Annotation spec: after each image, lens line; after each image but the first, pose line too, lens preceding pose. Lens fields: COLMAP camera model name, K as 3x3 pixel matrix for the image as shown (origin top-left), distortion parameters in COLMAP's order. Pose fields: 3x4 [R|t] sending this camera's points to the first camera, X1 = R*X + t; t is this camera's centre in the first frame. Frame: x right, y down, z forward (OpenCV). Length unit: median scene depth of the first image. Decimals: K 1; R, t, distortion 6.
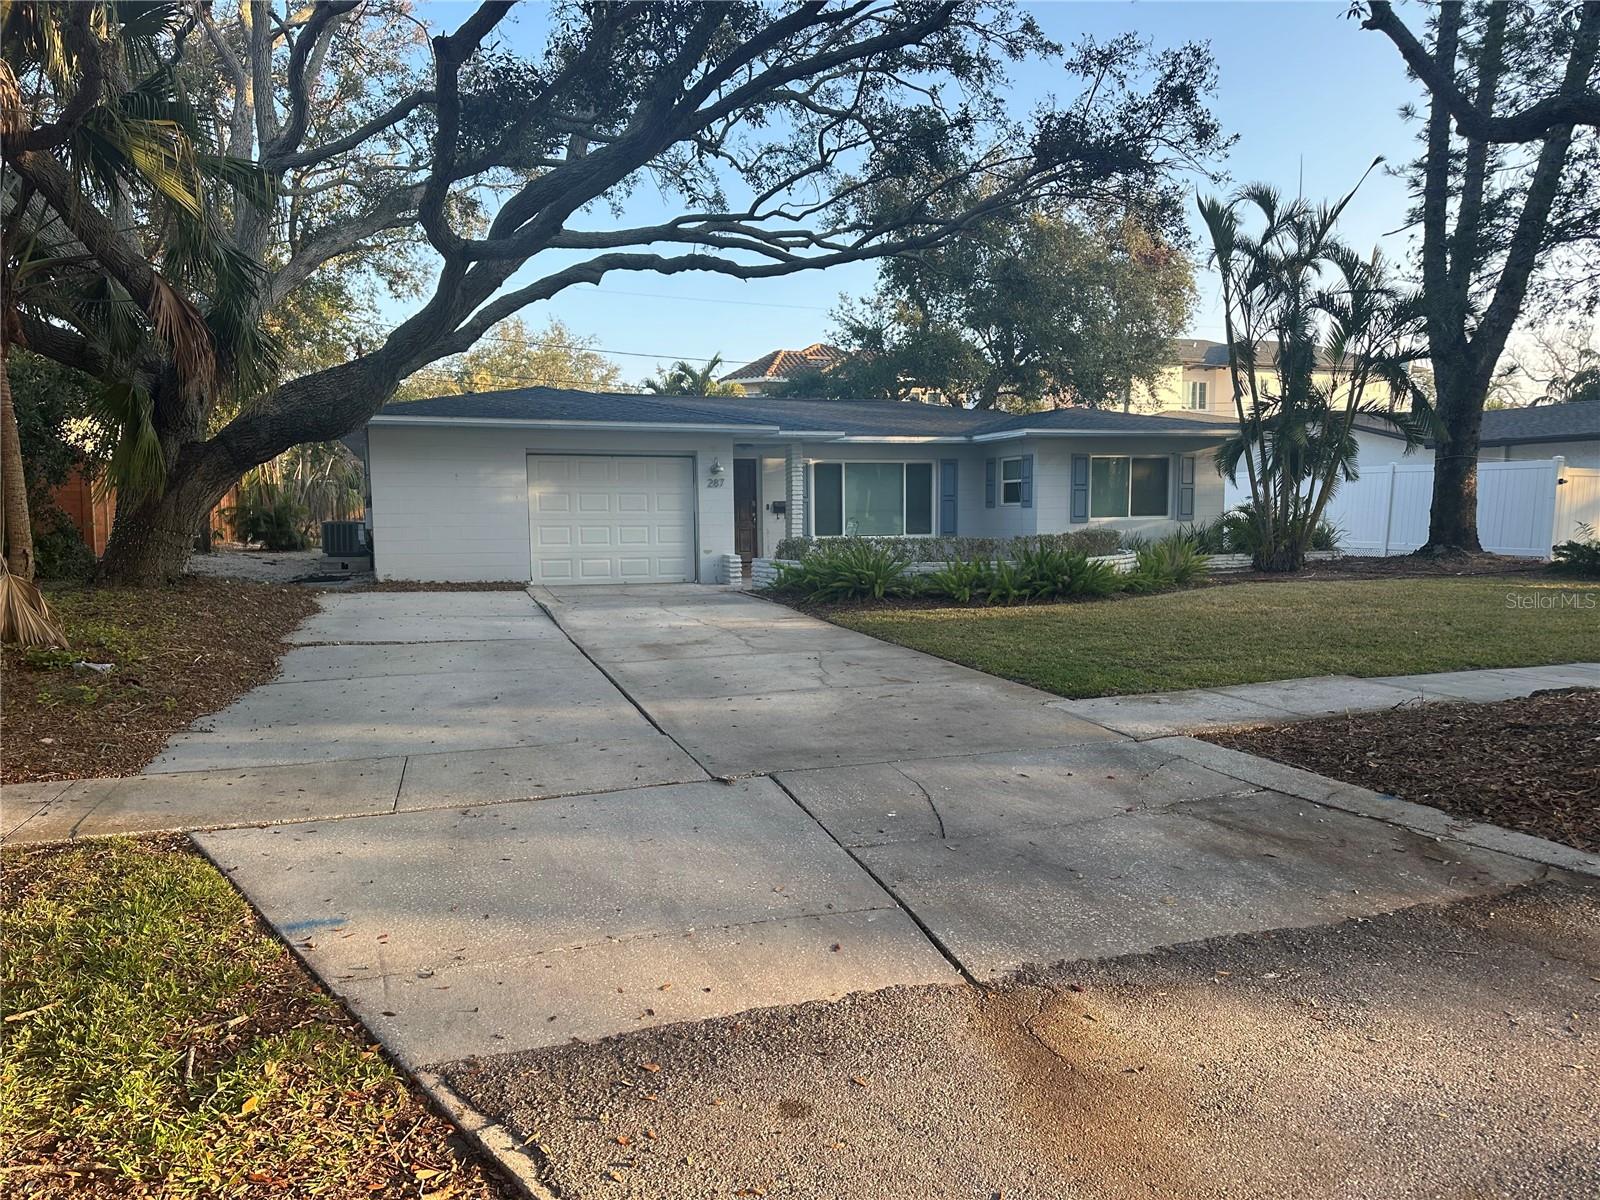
lens RADIAL K [[1118.1, 0, 800.5], [0, 1118.1, 602.7], [0, 0, 1]] dist [0.096014, -0.015873]
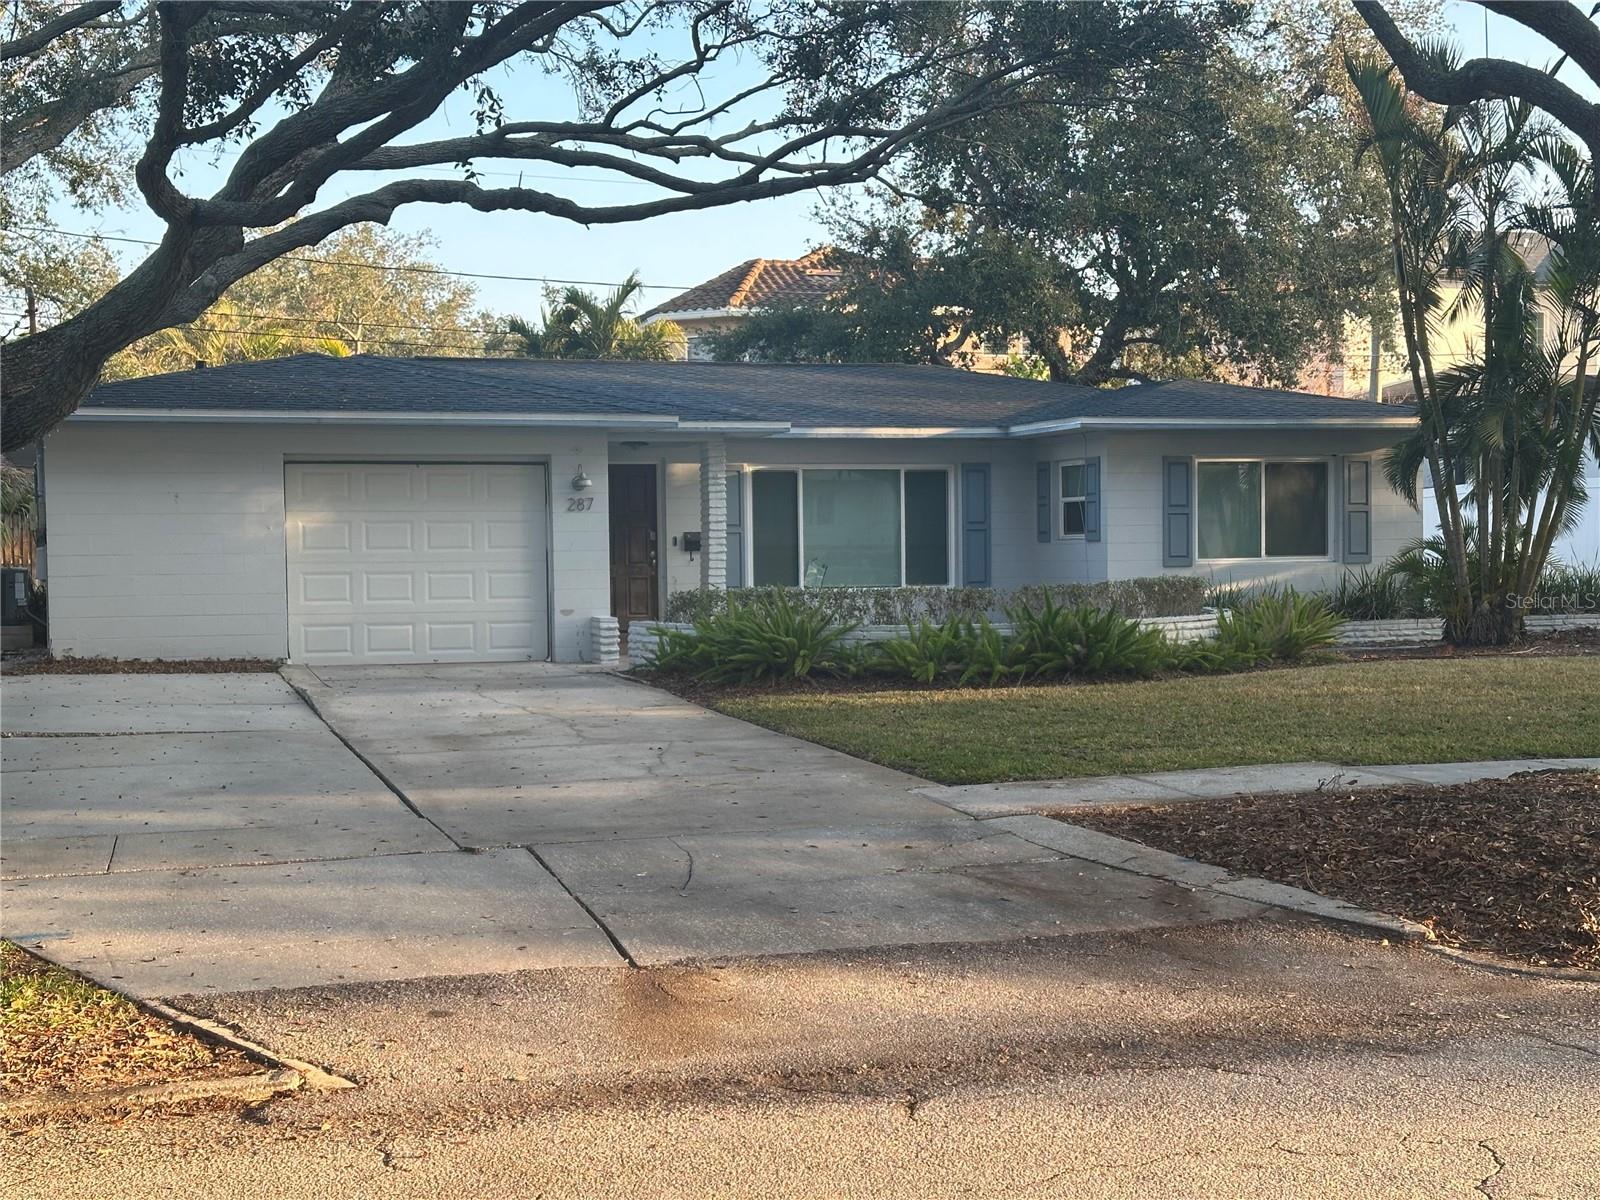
lens RADIAL K [[2253.1, 0, 798.8], [0, 2253.1, 590.3], [0, 0, 1]] dist [0.156653, 0.000000]
pose [[0.999655, -0.002667, -0.026122, 0.094390], [0.001035, 0.998057, -0.062298, 0.025205], [0.026237, 0.062250, 0.997716, -0.319174]]
